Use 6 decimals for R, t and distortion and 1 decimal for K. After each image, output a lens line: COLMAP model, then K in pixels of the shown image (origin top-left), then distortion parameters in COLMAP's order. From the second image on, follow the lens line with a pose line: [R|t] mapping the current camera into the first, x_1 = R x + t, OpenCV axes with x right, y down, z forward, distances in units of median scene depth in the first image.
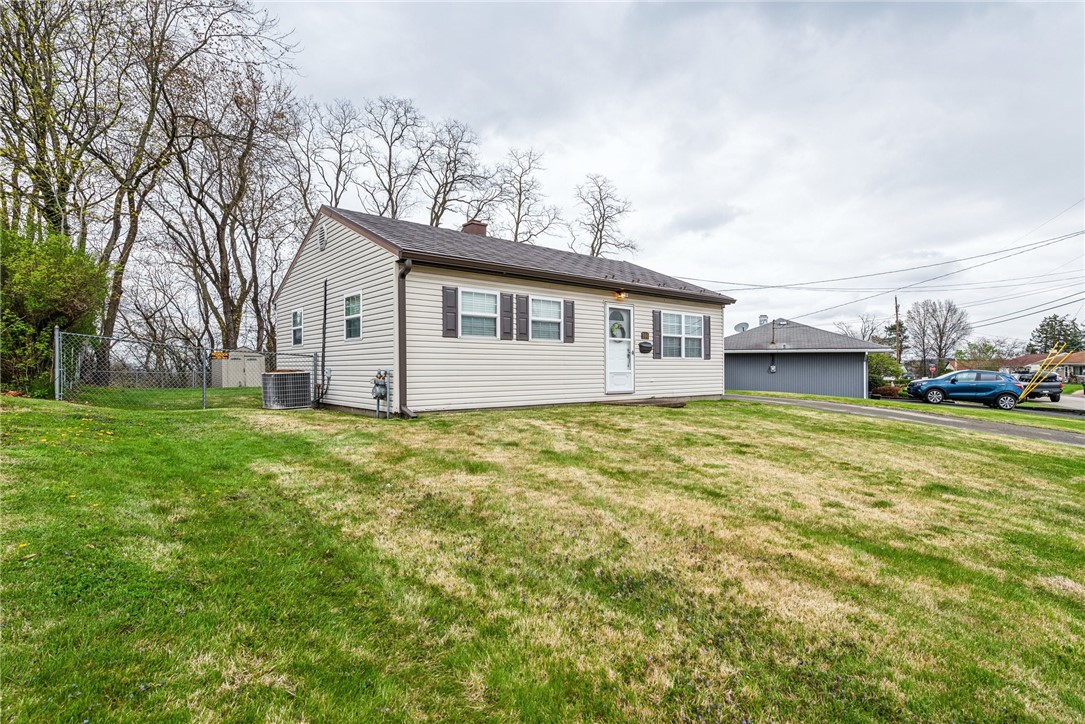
lens RADIAL K [[550.7, 0, 541.1], [0, 550.7, 367.6], [0, 0, 1]] dist [0.004493, 0.000091]
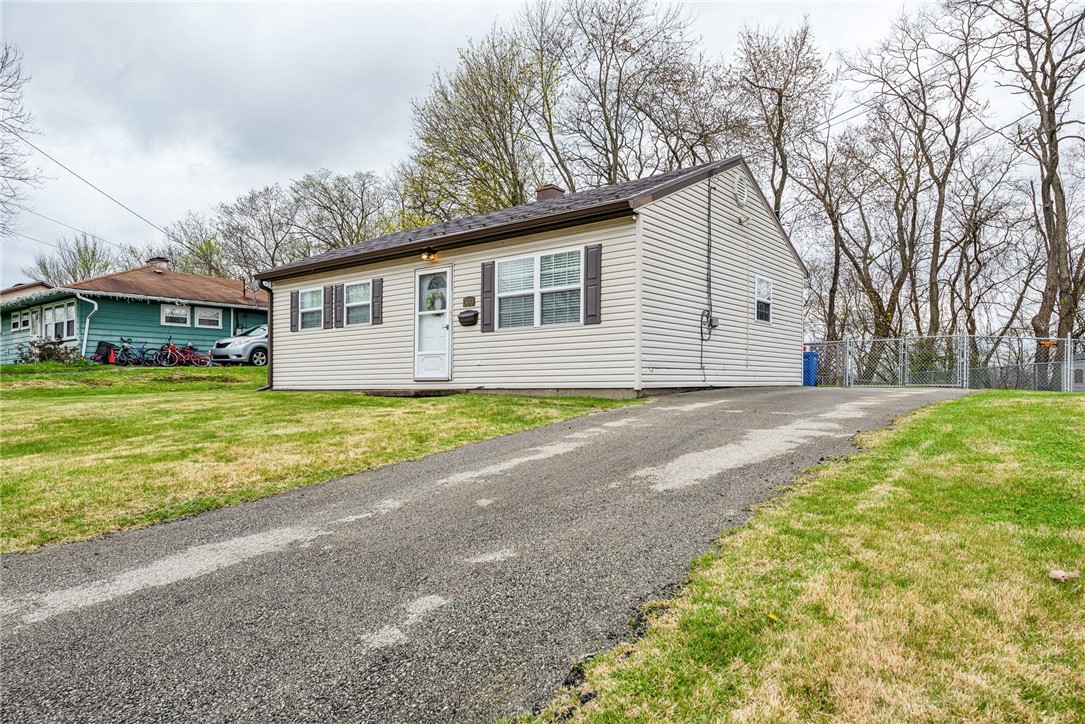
lens RADIAL K [[677.6, 0, 539.6], [0, 677.6, 369.5], [0, 0, 1]] dist [0.005126, -0.000477]
pose [[0.210537, -0.018031, -0.977420, 1.143103], [0.013646, 0.999787, -0.015504, 0.048622], [0.977491, -0.010074, 0.210738, 0.962194]]
